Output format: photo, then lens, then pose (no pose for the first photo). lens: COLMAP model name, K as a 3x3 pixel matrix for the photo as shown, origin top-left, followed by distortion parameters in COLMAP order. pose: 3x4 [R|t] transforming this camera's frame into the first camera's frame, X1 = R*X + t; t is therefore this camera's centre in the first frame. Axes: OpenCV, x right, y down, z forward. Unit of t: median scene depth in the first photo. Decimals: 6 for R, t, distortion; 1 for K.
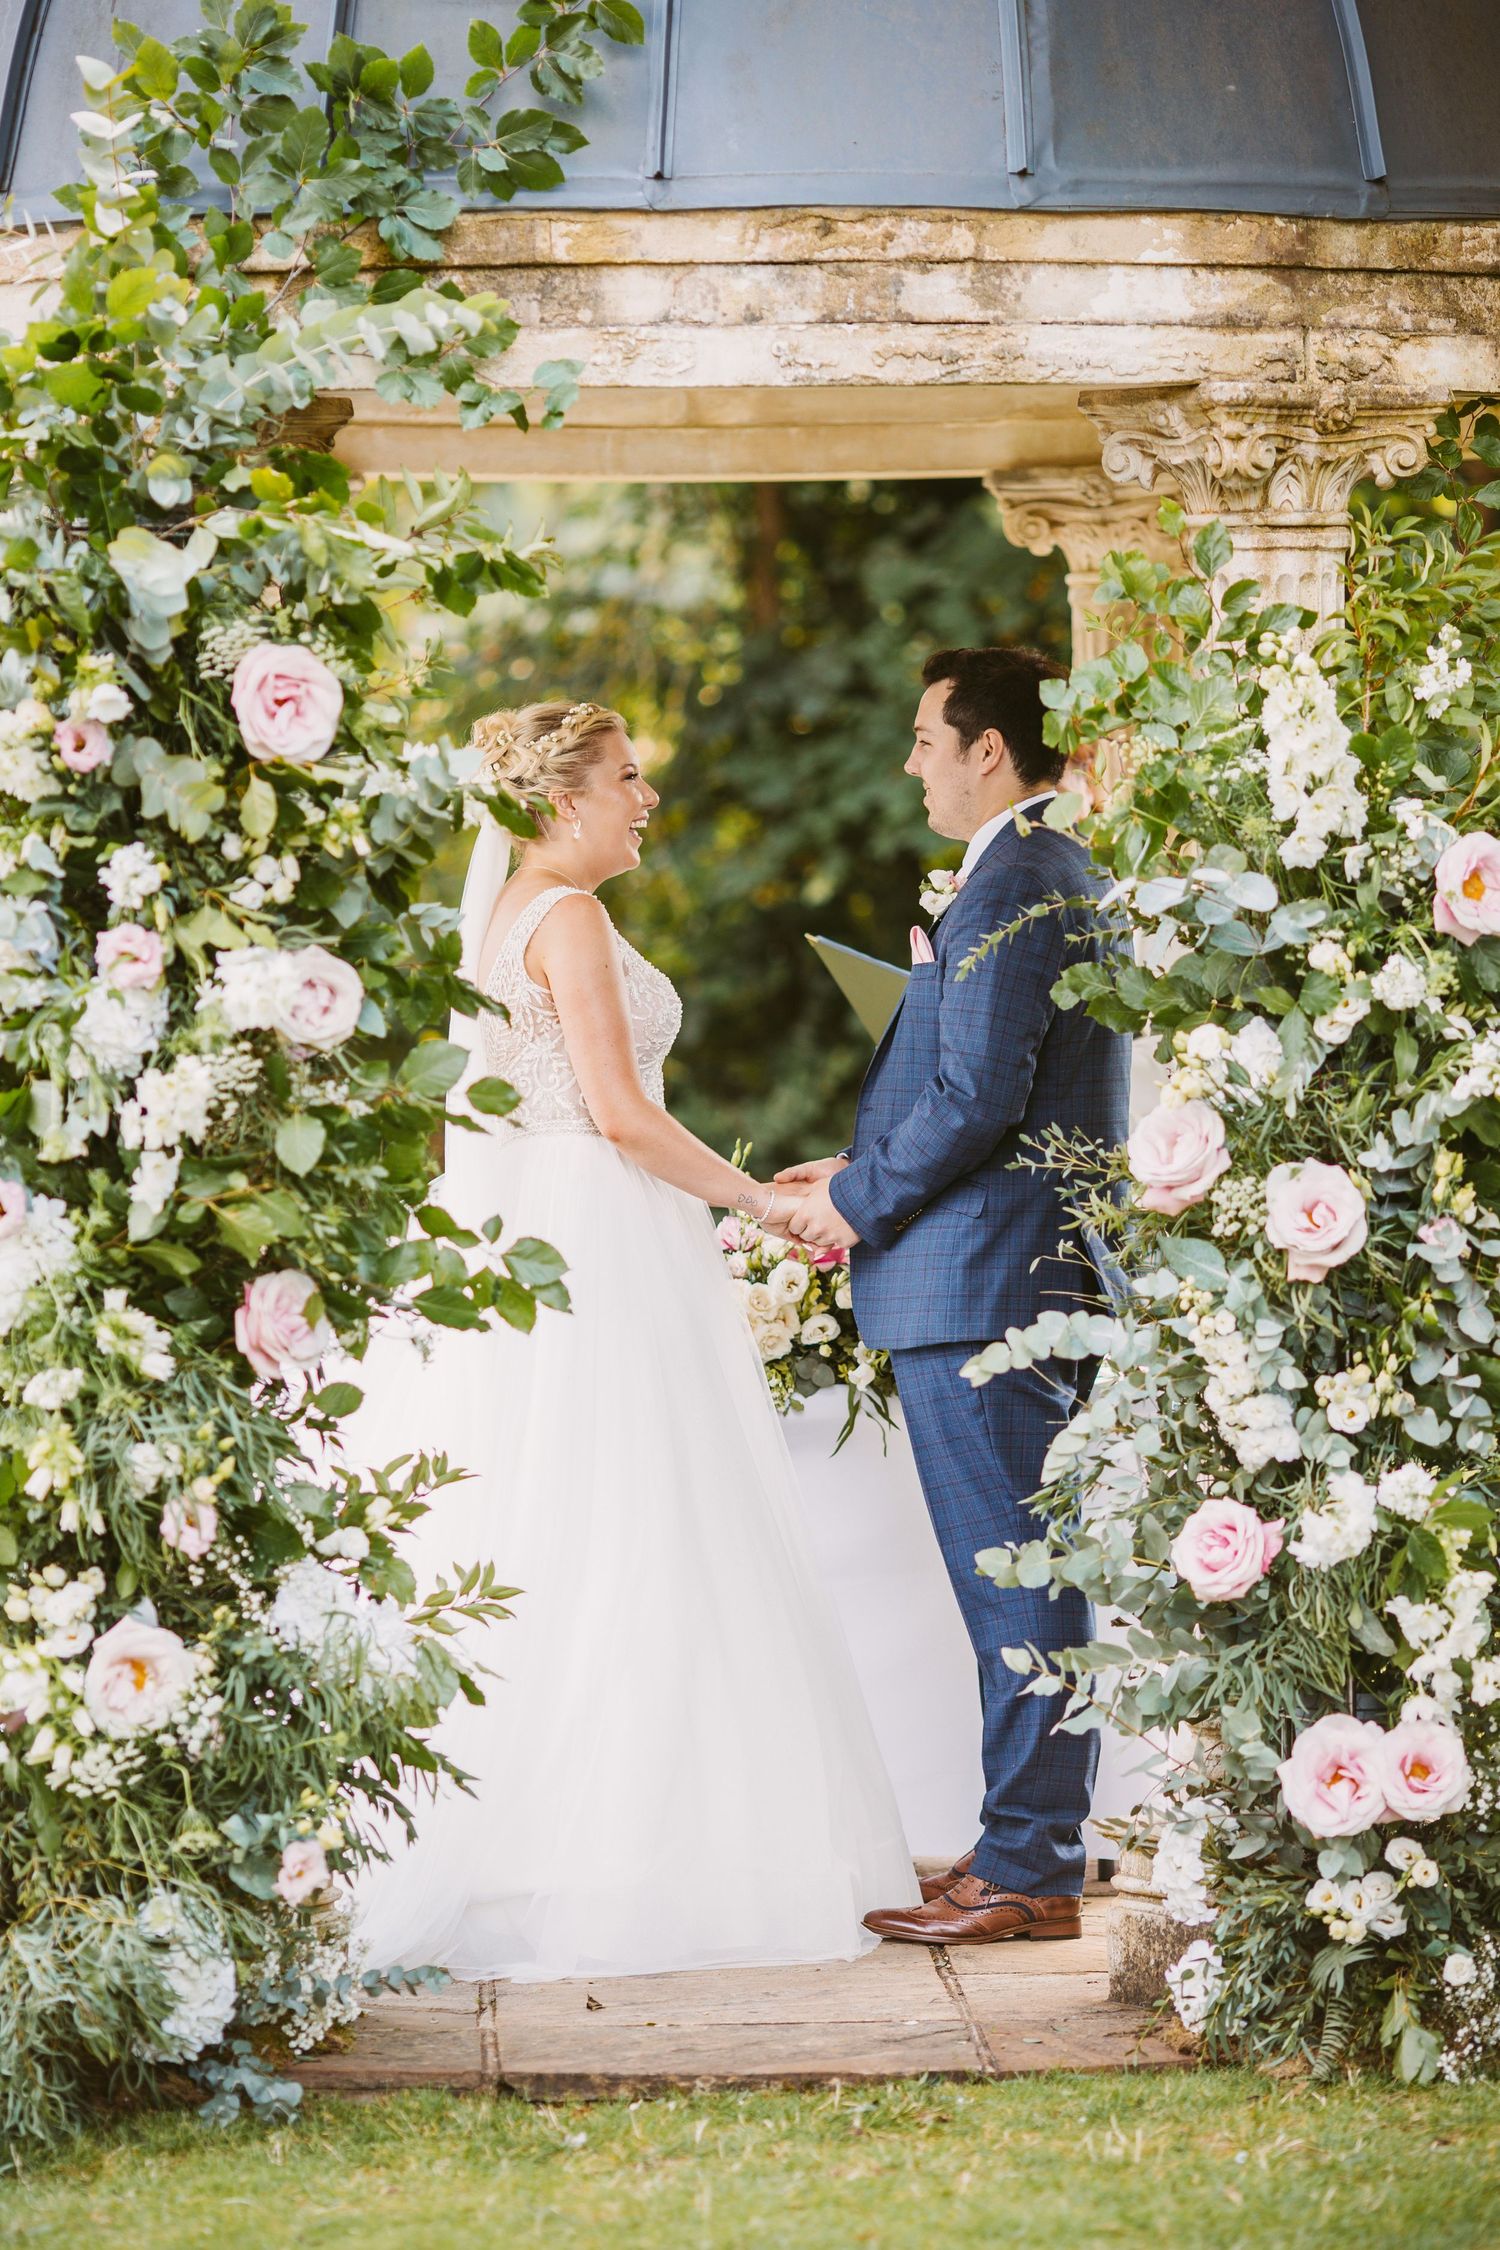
lens RADIAL K [[8717.5, 0, 750.0], [0, 8717.5, 1125.0], [0, 0, 1]] dist [0.418327, 3.749471]
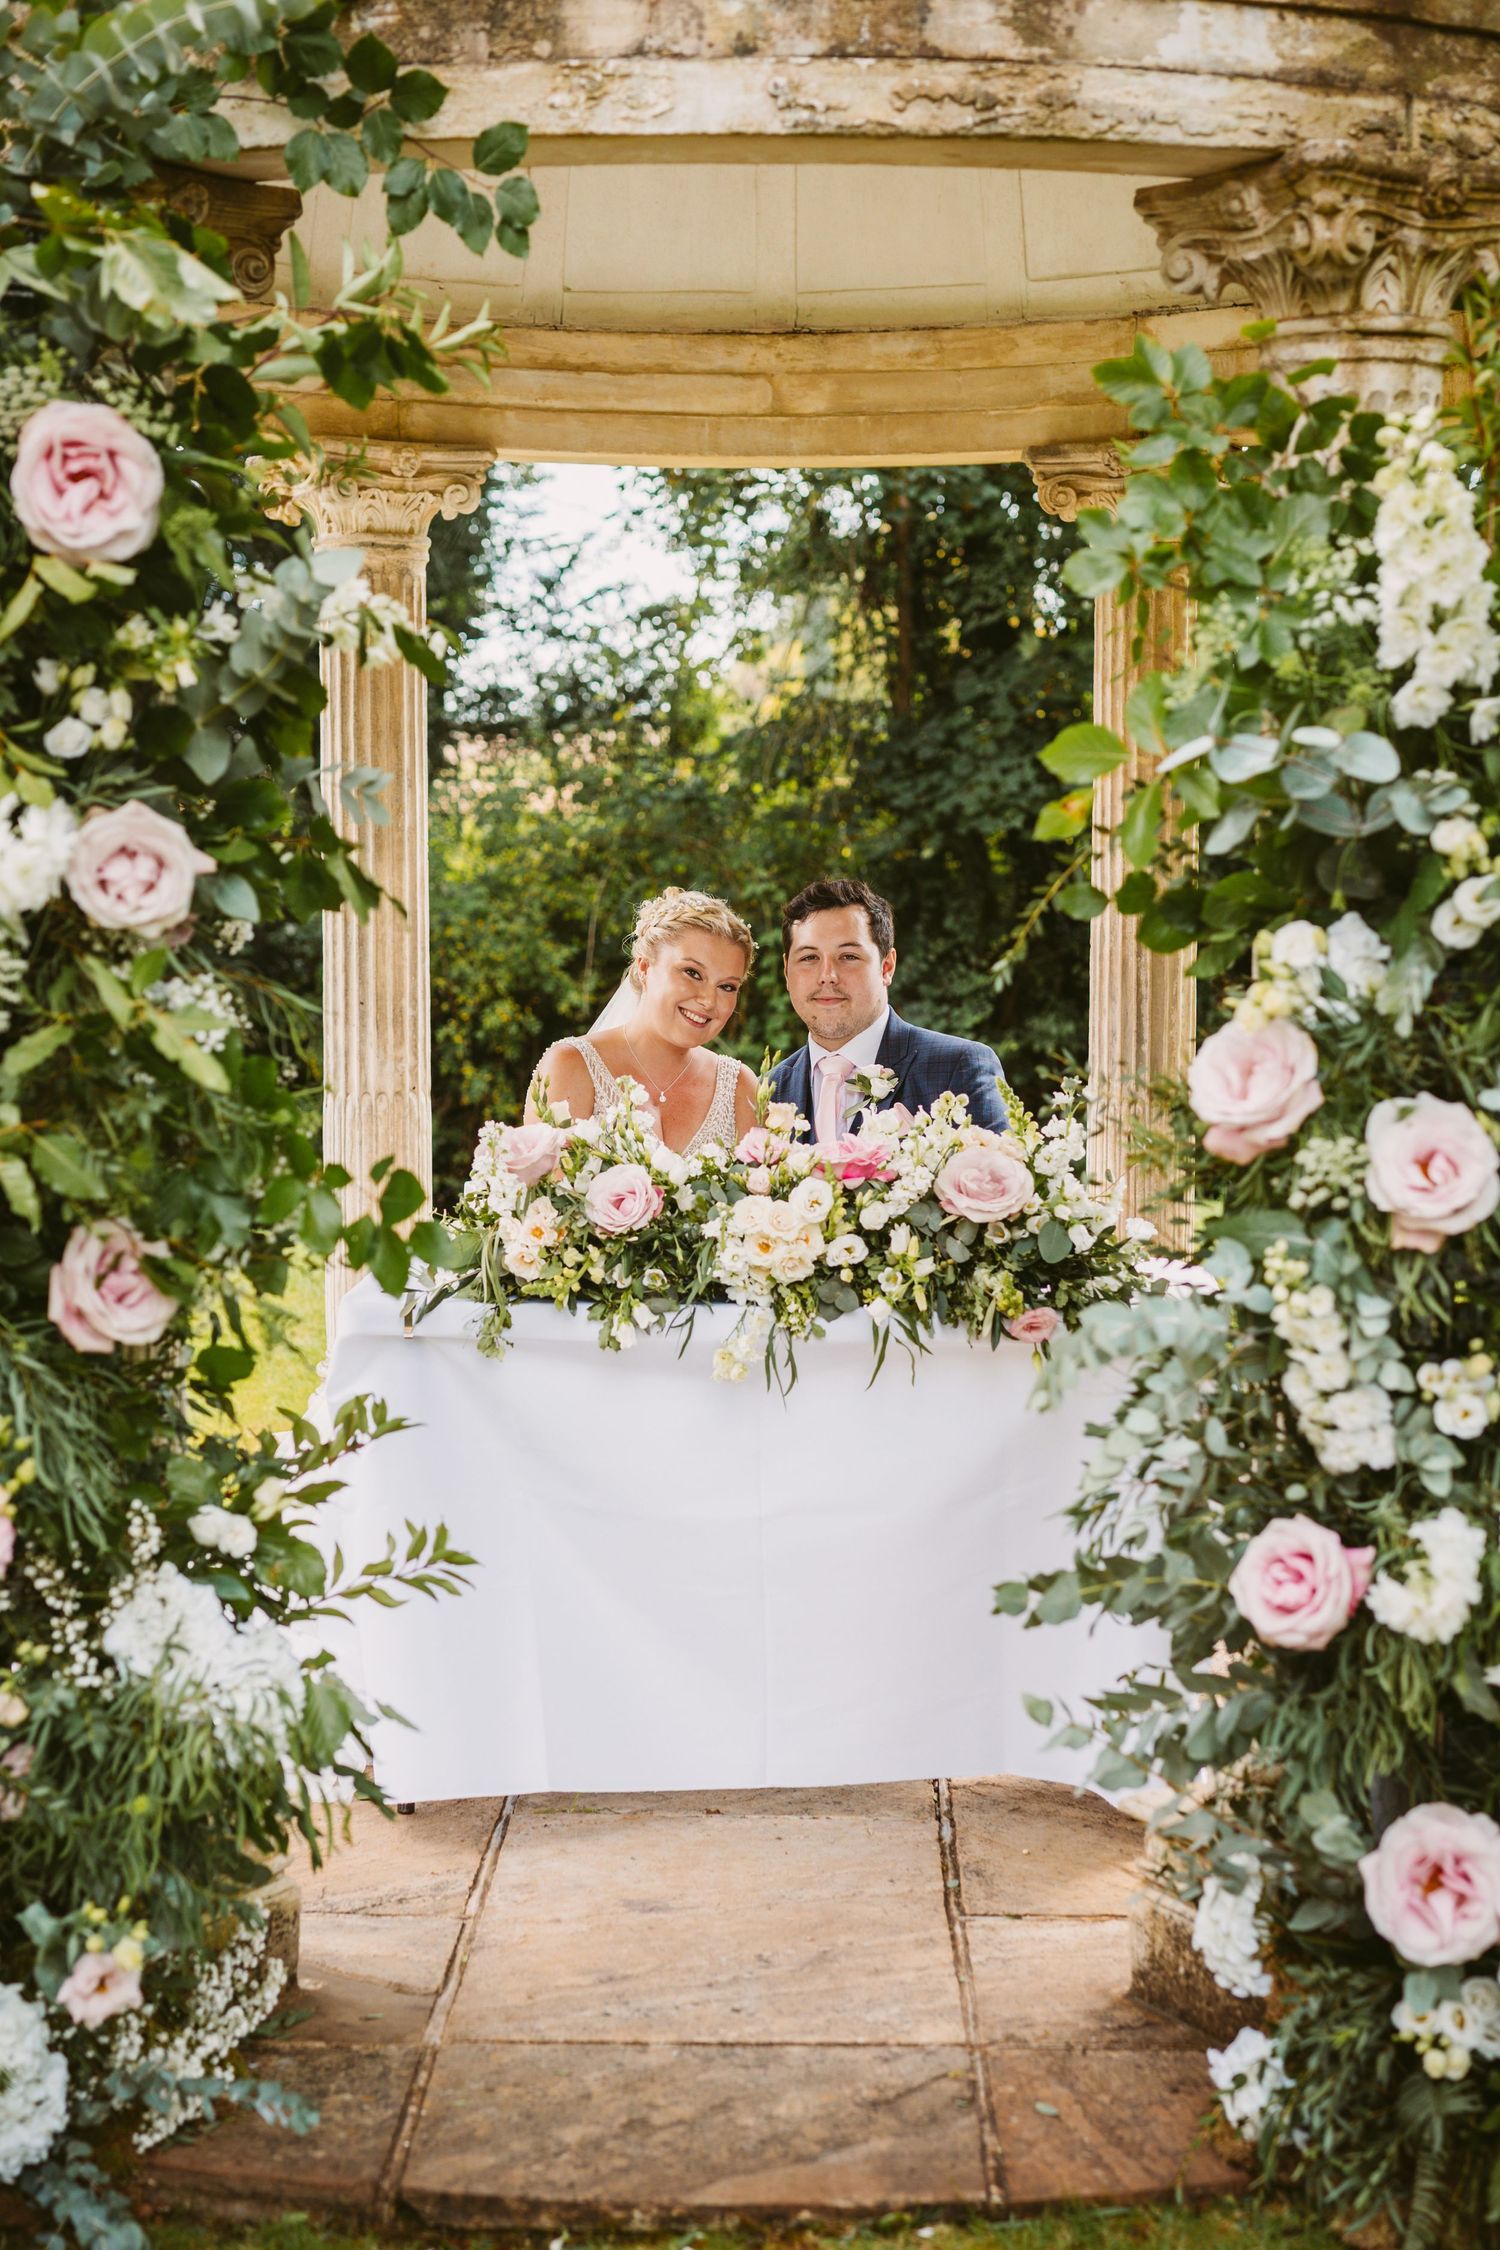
lens RADIAL K [[3480.6, 0, 750.0], [0, 3480.6, 1125.0], [0, 0, 1]] dist [0.009928, -0.014814]
pose [[0.998835, 0.017278, -0.045065, 0.017244], [-0.014982, 0.998597, 0.050798, -0.008269], [0.045880, -0.050064, 0.997692, 0.670518]]
